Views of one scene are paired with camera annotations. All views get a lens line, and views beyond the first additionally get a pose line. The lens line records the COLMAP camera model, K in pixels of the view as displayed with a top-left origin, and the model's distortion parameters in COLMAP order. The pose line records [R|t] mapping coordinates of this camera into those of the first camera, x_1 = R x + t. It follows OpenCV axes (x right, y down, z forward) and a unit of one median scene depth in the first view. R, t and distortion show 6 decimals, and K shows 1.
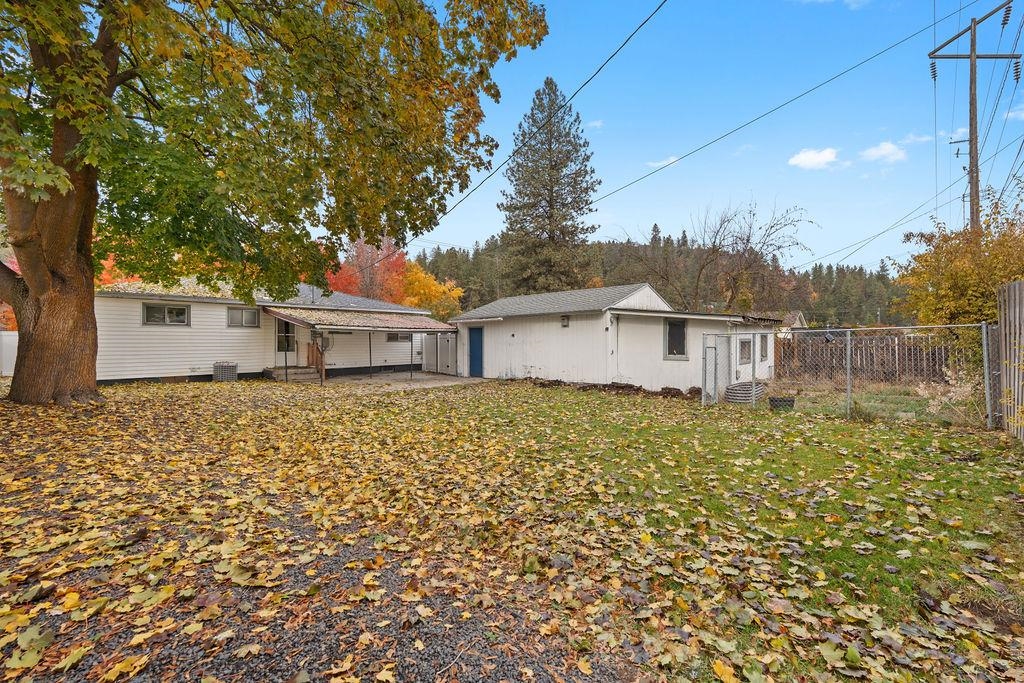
lens RADIAL K [[447.7, 0, 515.2], [0, 447.7, 347.1], [0, 0, 1]] dist [-0.004617, 0.000108]
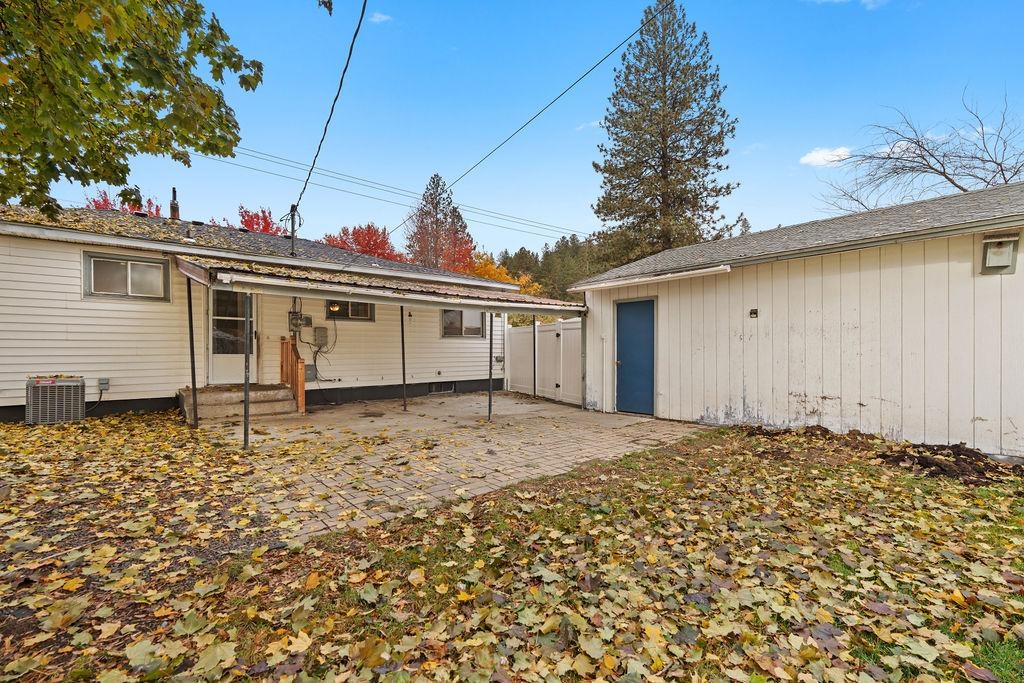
lens RADIAL K [[447.7, 0, 506.4], [0, 447.7, 355.1], [0, 0, 1]] dist [-0.004617, 0.000108]
pose [[0.986492, 0.003526, -0.163773, -0.136657], [-0.003736, 0.999993, -0.000971, 0.010241], [0.163769, 0.001569, 0.986498, 0.540116]]
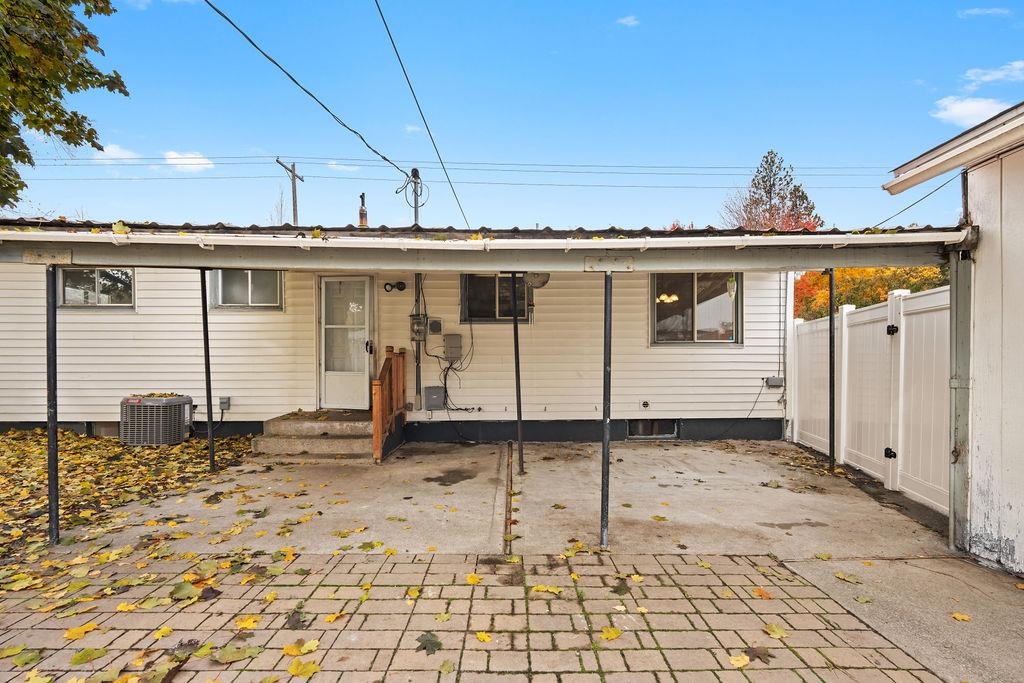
lens RADIAL K [[447.7, 0, 523.9], [0, 447.7, 372.5], [0, 0, 1]] dist [-0.004617, 0.000108]
pose [[0.656801, 0.013382, -0.753945, -0.116927], [-0.010076, 0.999909, 0.008970, 0.006193], [0.753997, 0.001706, 0.656876, 0.807635]]
